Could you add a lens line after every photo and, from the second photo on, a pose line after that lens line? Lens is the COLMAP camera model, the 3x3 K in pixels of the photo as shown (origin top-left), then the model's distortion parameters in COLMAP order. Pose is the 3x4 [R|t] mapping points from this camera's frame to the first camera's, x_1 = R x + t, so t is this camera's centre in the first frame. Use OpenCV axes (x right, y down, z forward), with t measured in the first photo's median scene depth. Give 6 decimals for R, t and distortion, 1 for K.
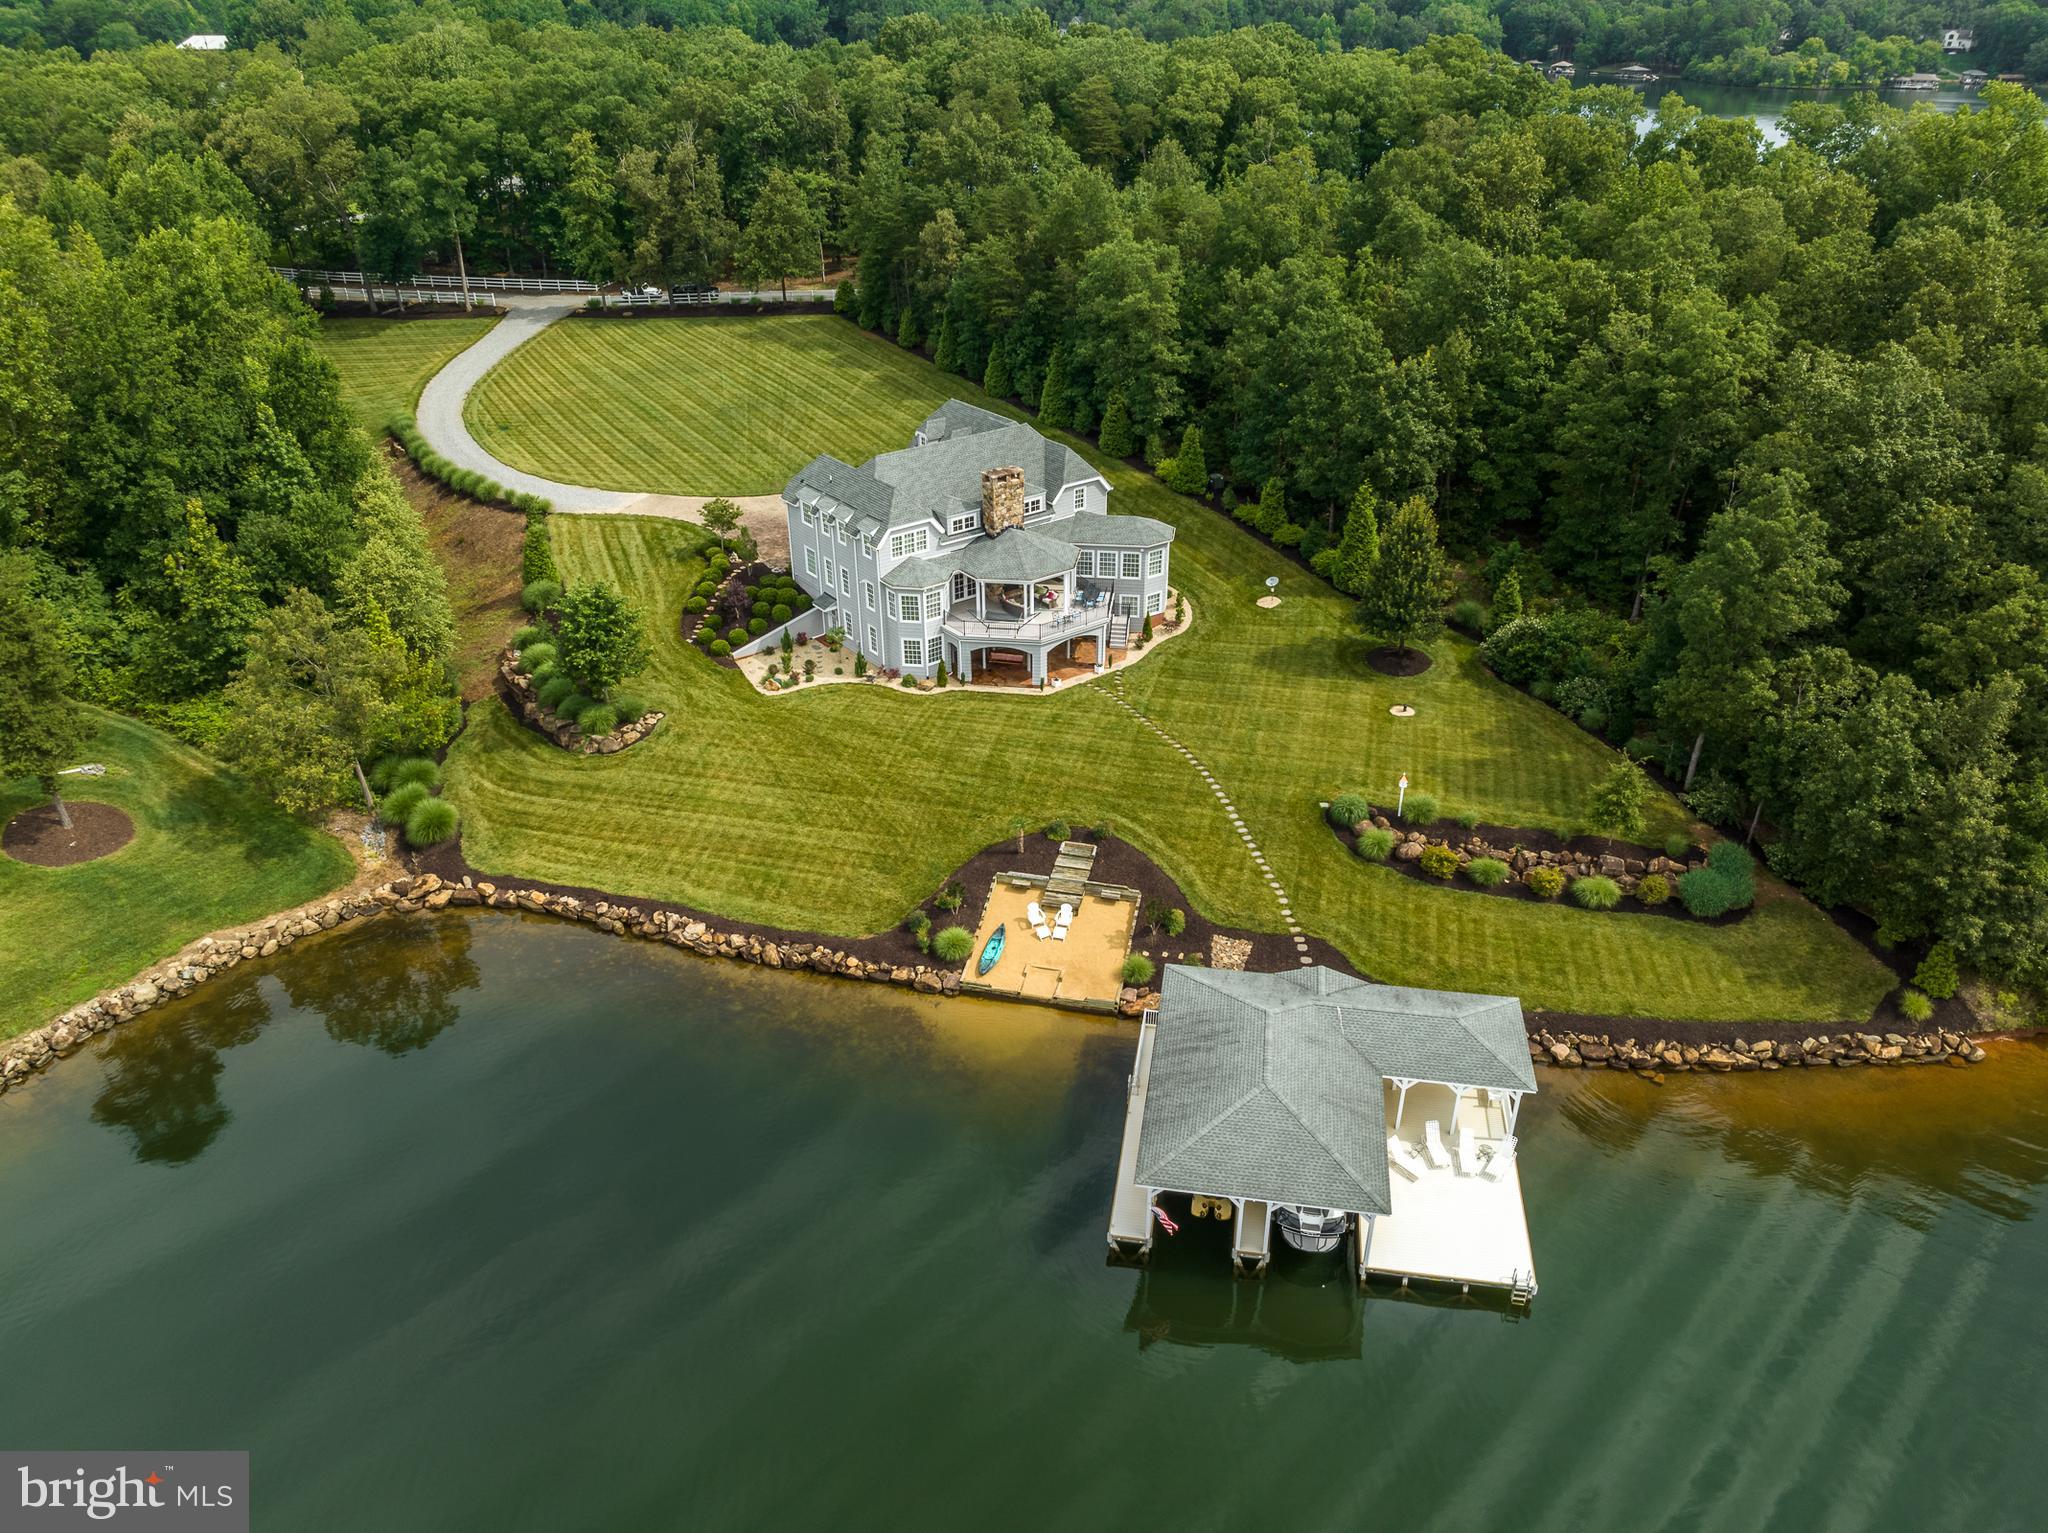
lens RADIAL K [[1489.5, 0, 1024.0], [0, 1489.5, 766.5], [0, 0, 1]] dist [-0.031502, -0.000570]
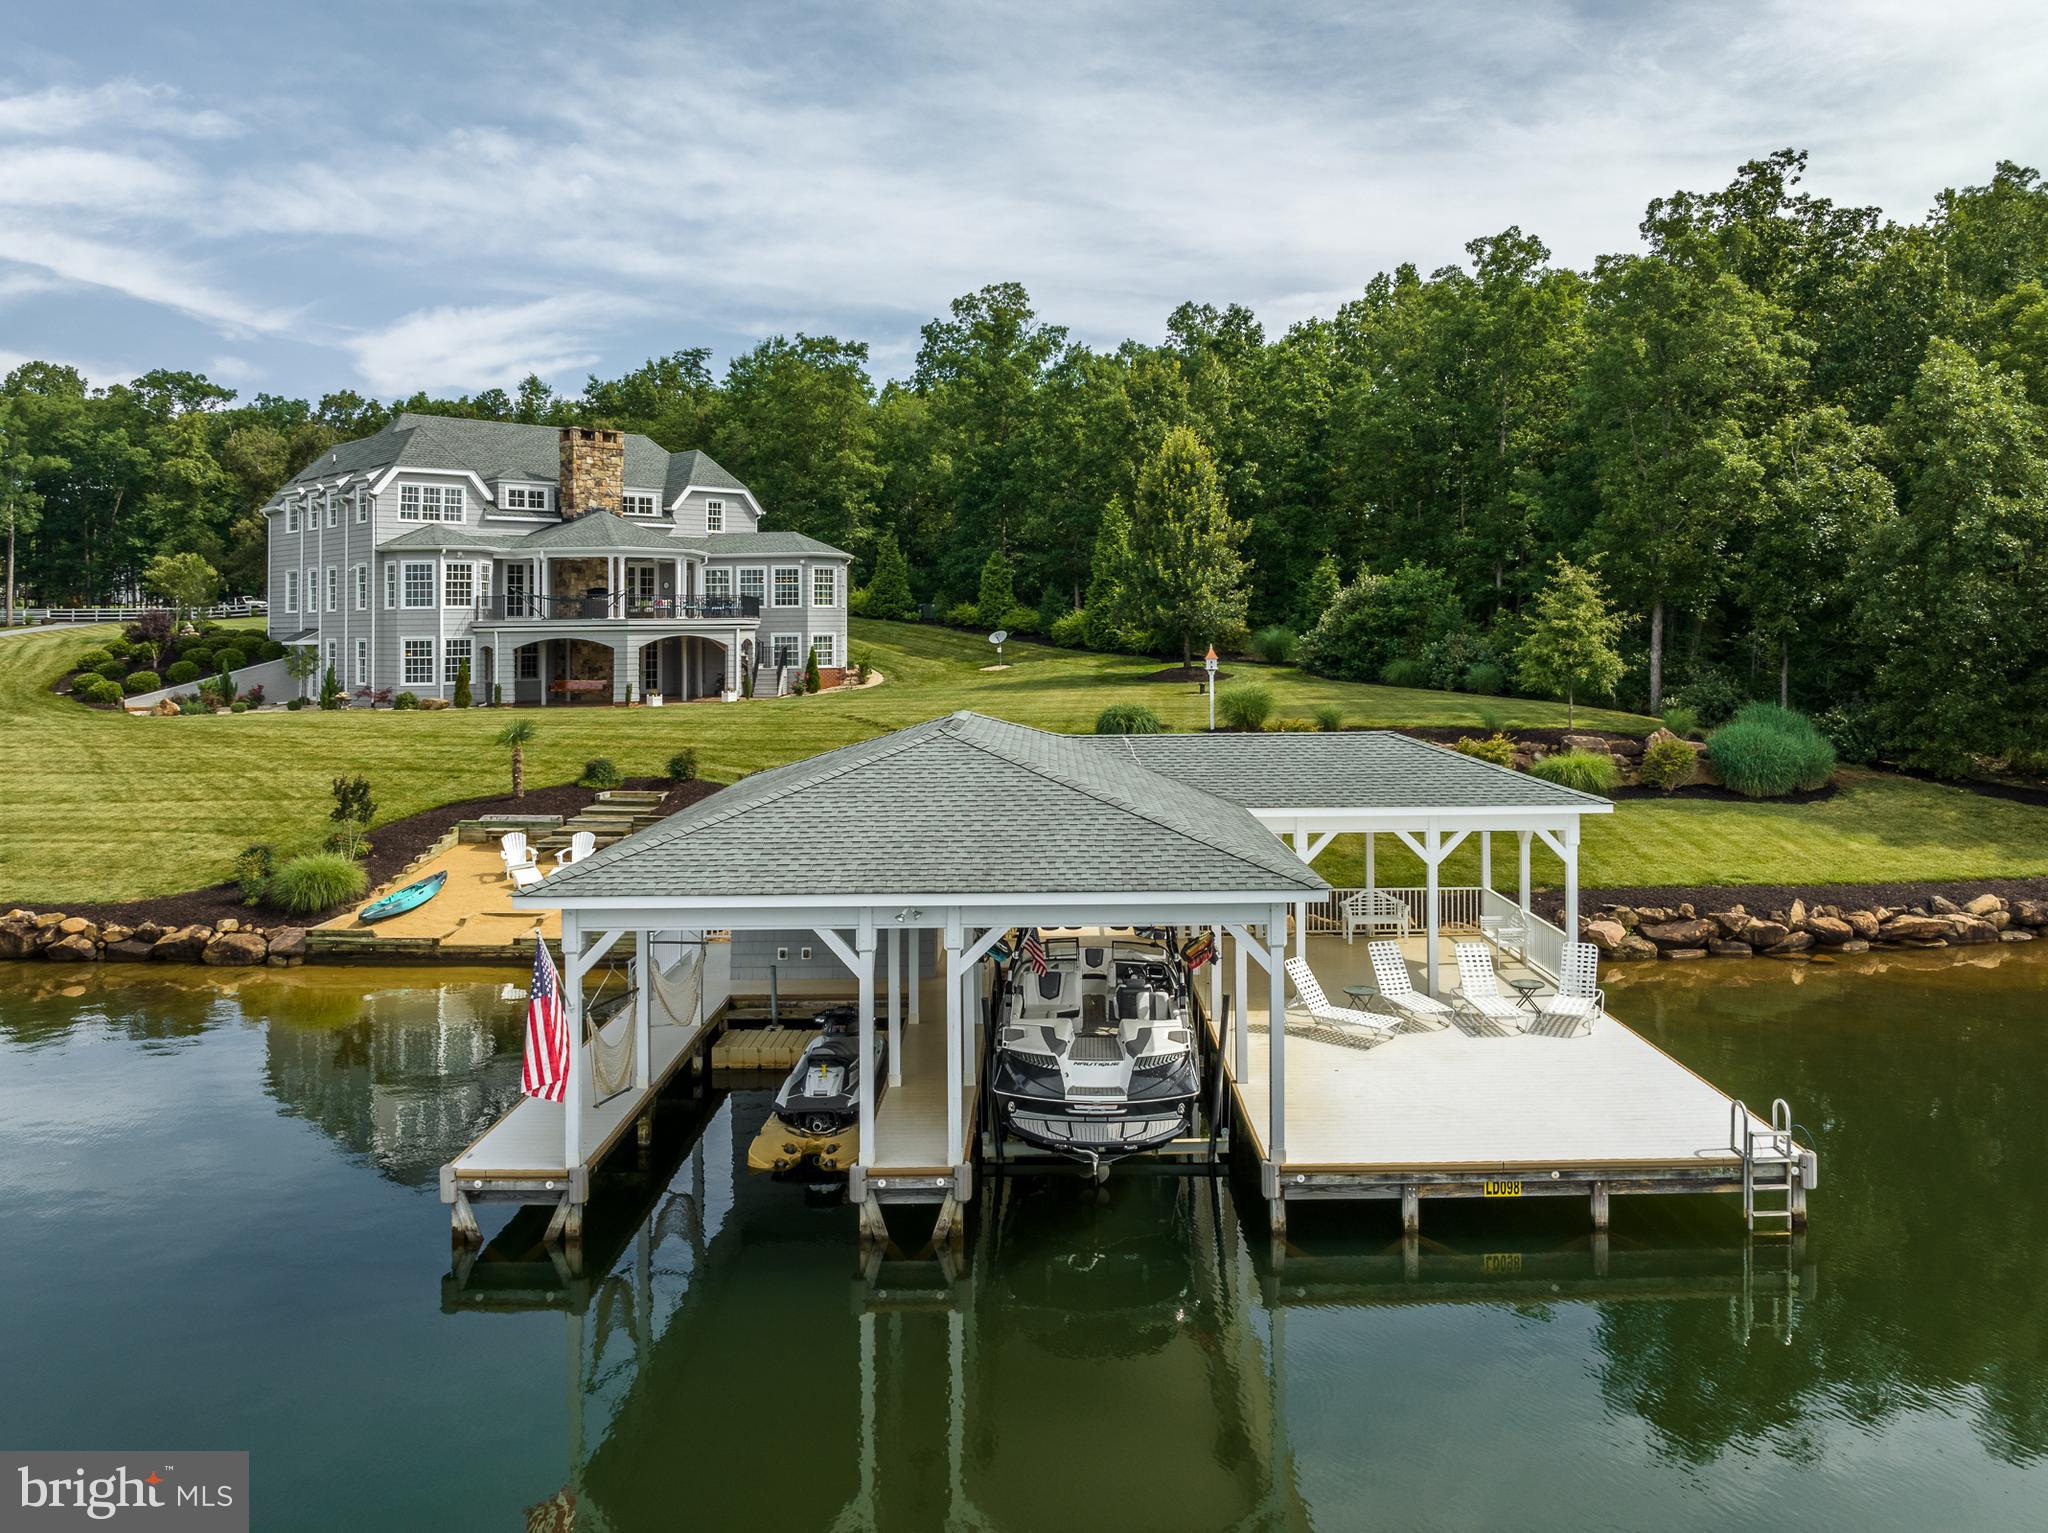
lens RADIAL K [[1533.5, 0, 1060.0], [0, 1533.5, 579.4], [0, 0, 1]] dist [-0.029471, -0.001792]
pose [[0.984989, 0.003458, 0.172585, 0.078626], [0.083807, 0.864480, -0.495632, 0.232804], [-0.150910, 0.502656, 0.851213, 0.407705]]
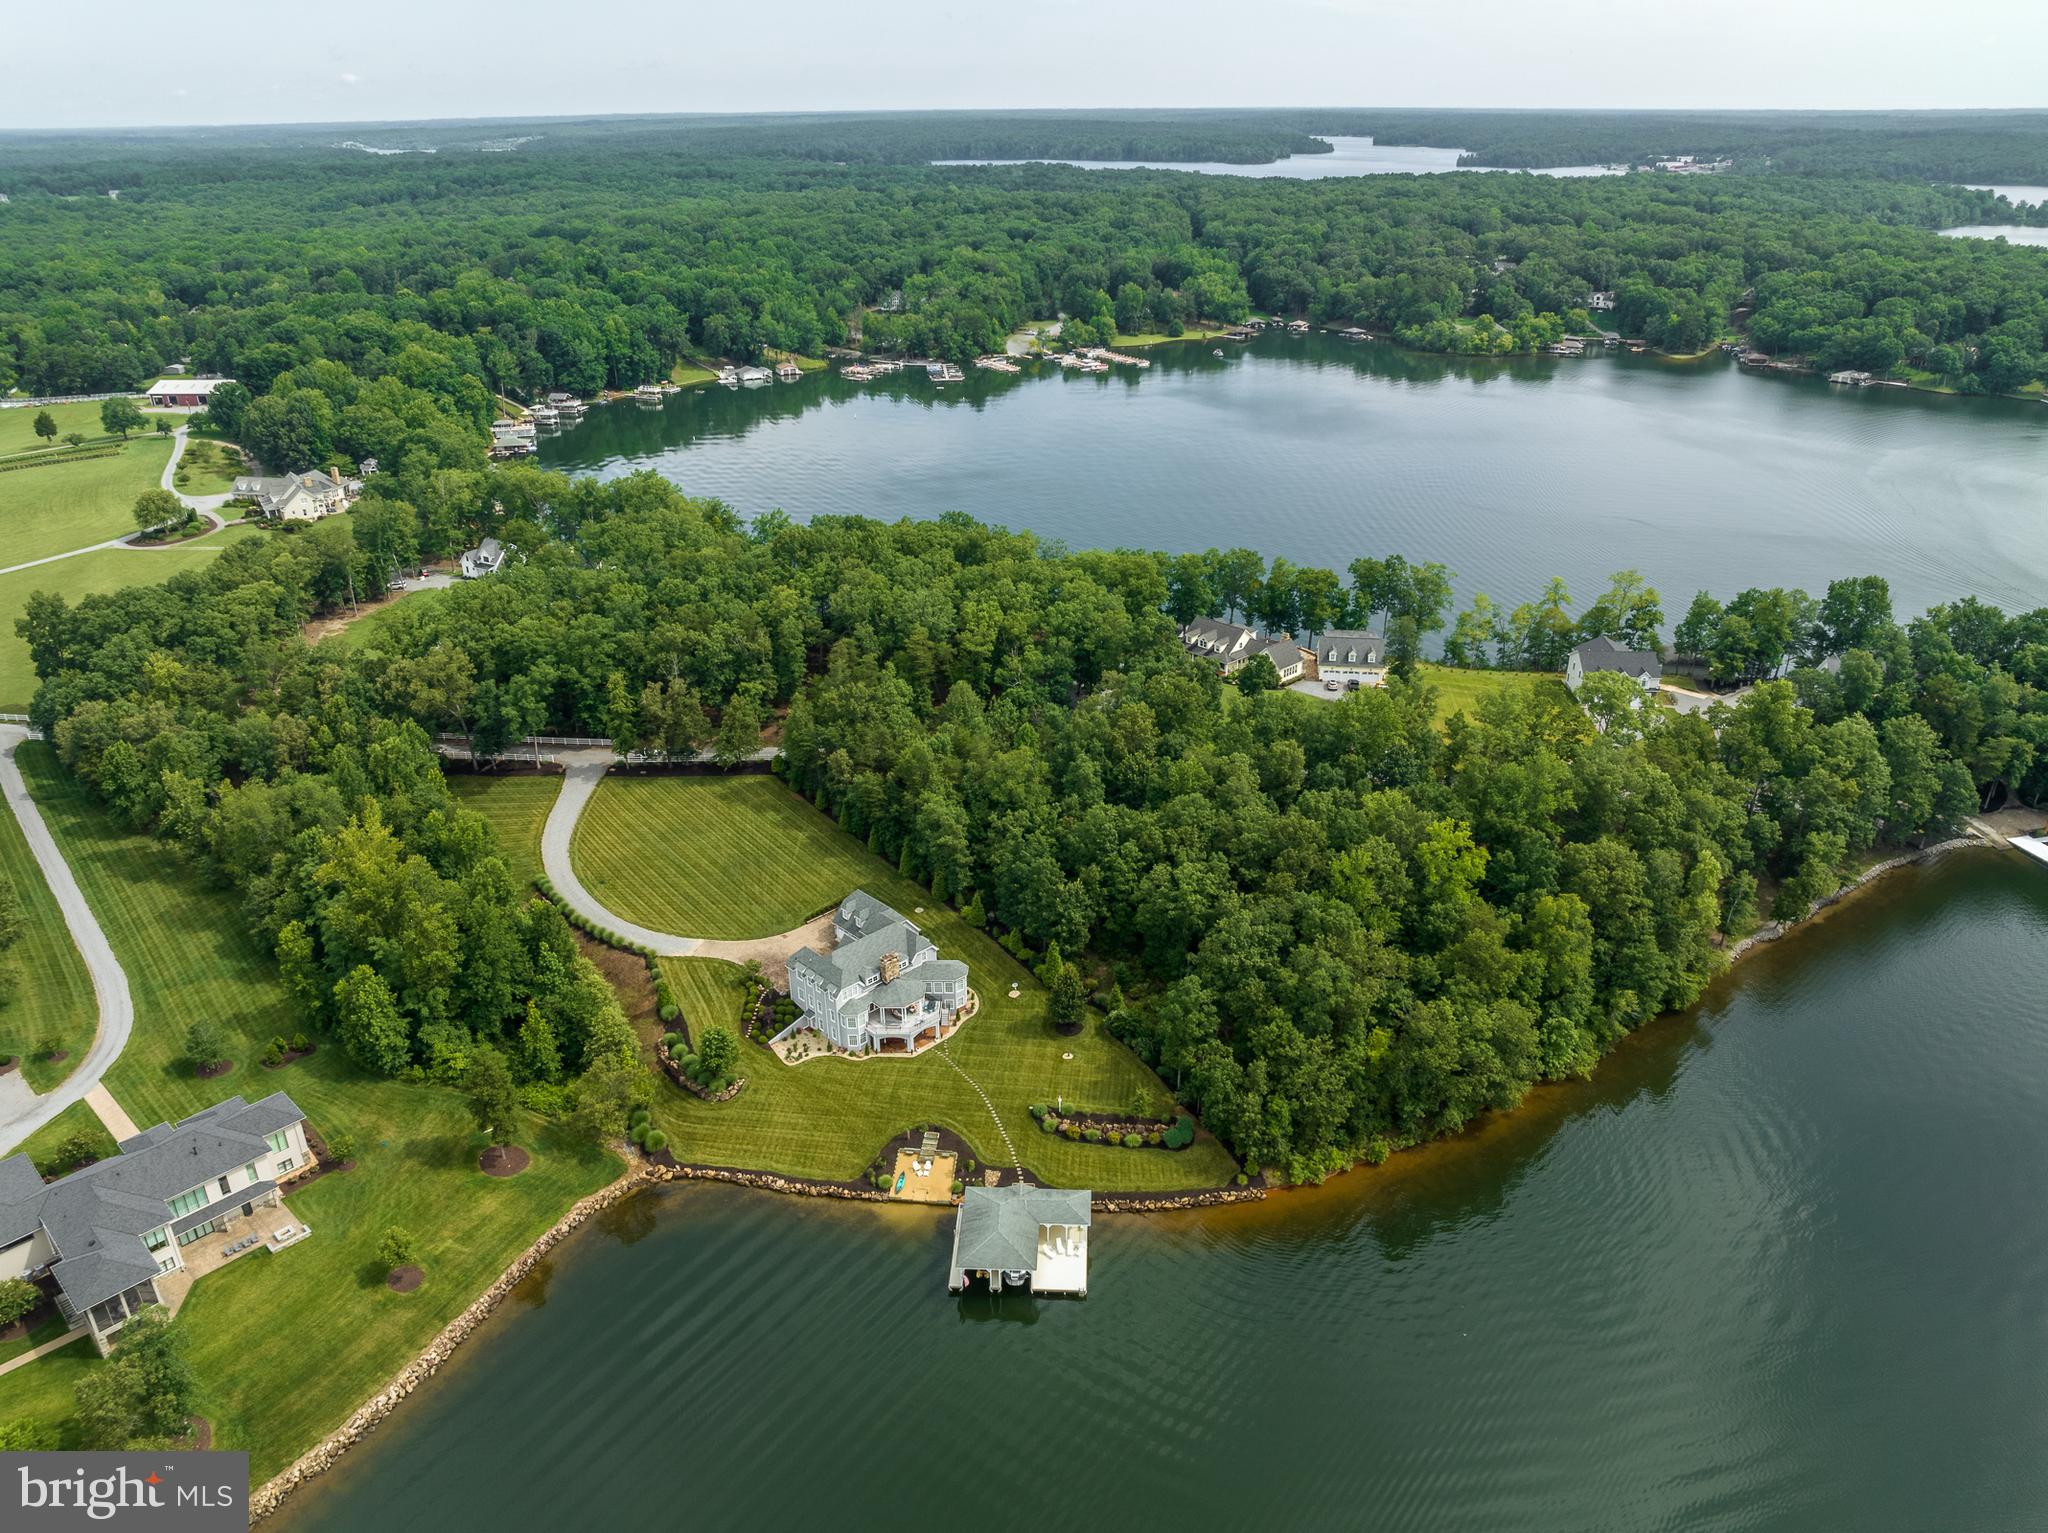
lens RADIAL K [[1475.8, 0, 1024.0], [0, 1475.8, 766.5], [0, 0, 1]] dist [-0.003302, -0.083168]
pose [[0.993300, -0.053391, 0.102489, -0.025418], [0.060966, 0.995521, -0.072253, -0.314481], [-0.098172, 0.078017, 0.992107, -1.275505]]
